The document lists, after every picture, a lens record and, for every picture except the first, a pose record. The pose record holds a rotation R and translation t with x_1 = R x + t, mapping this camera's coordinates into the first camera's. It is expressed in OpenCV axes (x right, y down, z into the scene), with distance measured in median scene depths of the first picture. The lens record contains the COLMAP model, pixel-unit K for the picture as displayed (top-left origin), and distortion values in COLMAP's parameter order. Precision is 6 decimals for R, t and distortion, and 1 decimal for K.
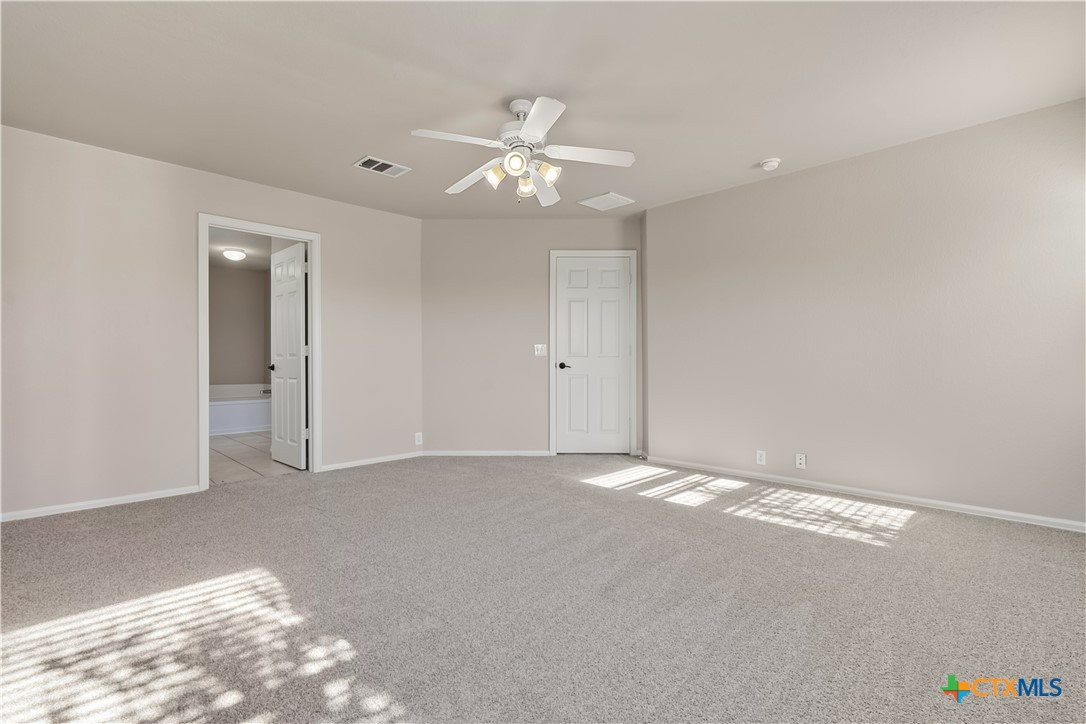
lens RADIAL K [[498.9, 0, 551.1], [0, 498.9, 362.6], [0, 0, 1]] dist [0.001595, 0.000158]
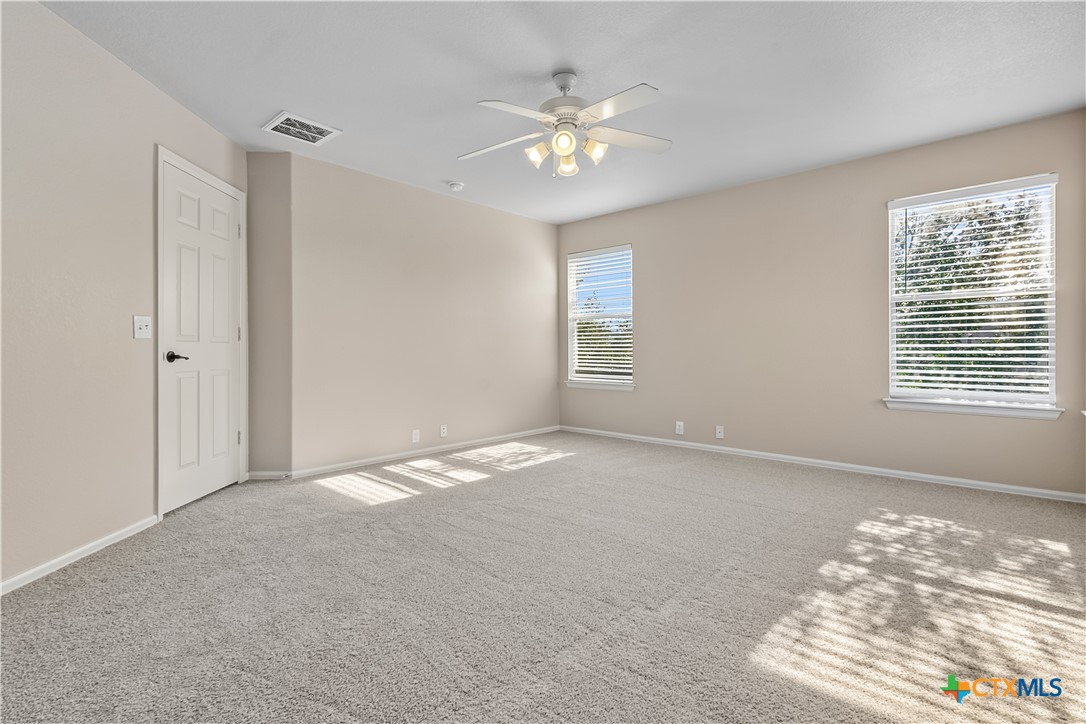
lens RADIAL K [[498.9, 0, 551.0], [0, 498.9, 355.2], [0, 0, 1]] dist [0.001595, 0.000158]
pose [[-0.044218, -0.008039, 0.998990, -1.392082], [0.002231, 0.999964, 0.008146, 0.001633], [-0.999019, 0.002589, -0.044198, 1.469235]]
